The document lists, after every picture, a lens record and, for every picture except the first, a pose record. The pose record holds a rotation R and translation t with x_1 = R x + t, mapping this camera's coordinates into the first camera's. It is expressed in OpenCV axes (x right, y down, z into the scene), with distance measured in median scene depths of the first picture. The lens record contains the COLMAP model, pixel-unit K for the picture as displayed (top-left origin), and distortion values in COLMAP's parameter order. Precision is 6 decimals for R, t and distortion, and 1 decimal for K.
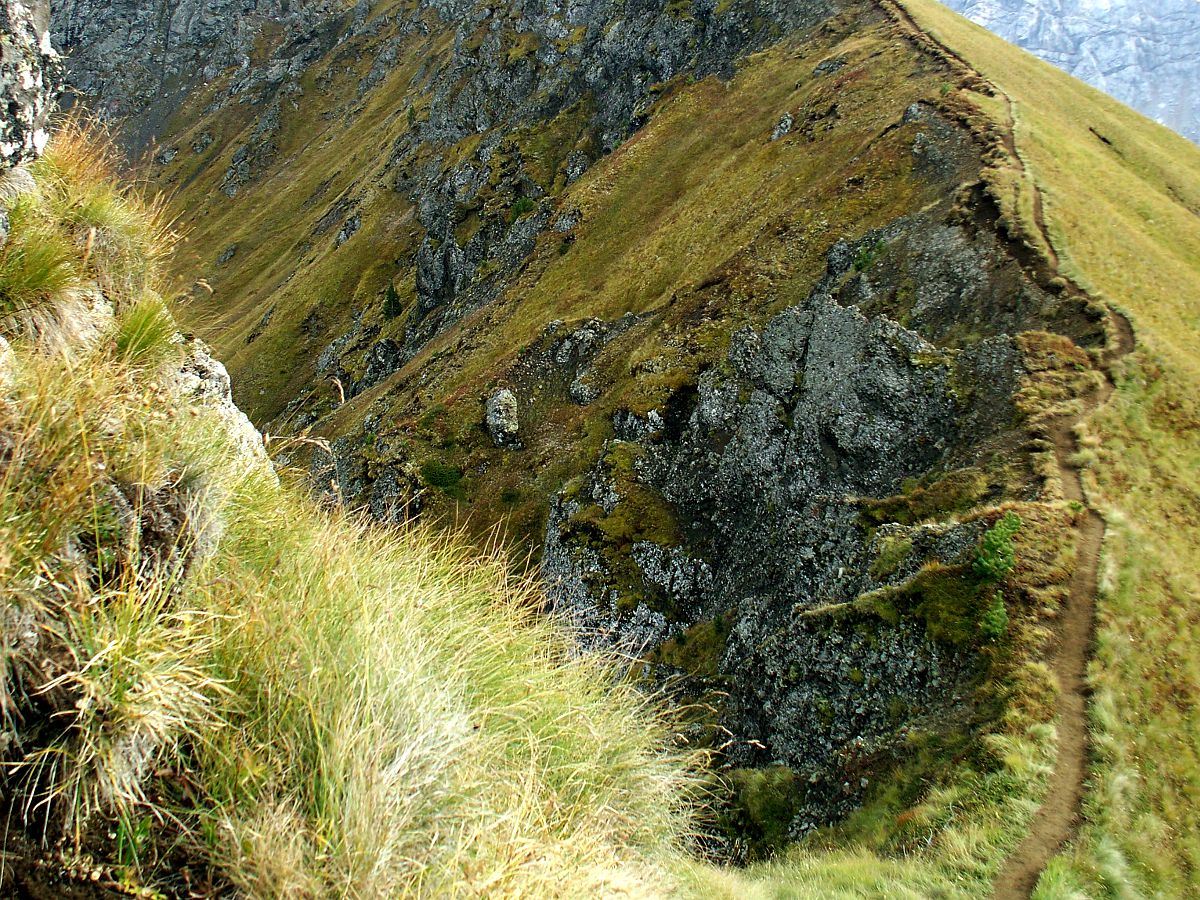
lens RADIAL K [[1266.9, 0, 599.7], [0, 1266.9, 449.7], [0, 0, 1]] dist [-0.072122, 0.000000]
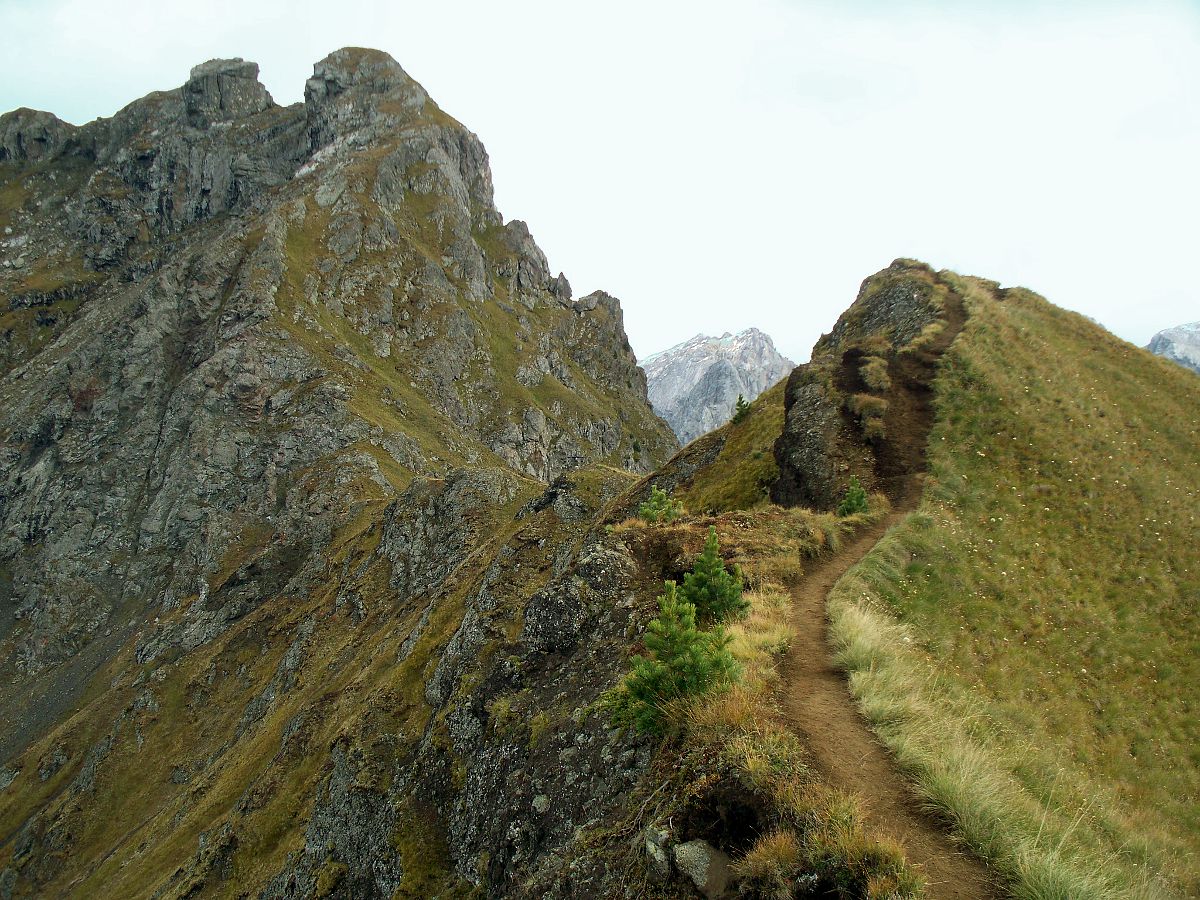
lens RADIAL K [[1266.9, 0, 600.4], [0, 1266.9, 449.9], [0, 0, 1]] dist [-0.072122, 0.000000]
pose [[0.975803, -0.027772, -0.216882, 0.040086], [-0.036555, 0.957220, -0.287042, -0.194315], [0.215575, 0.288025, 0.933043, 0.419485]]
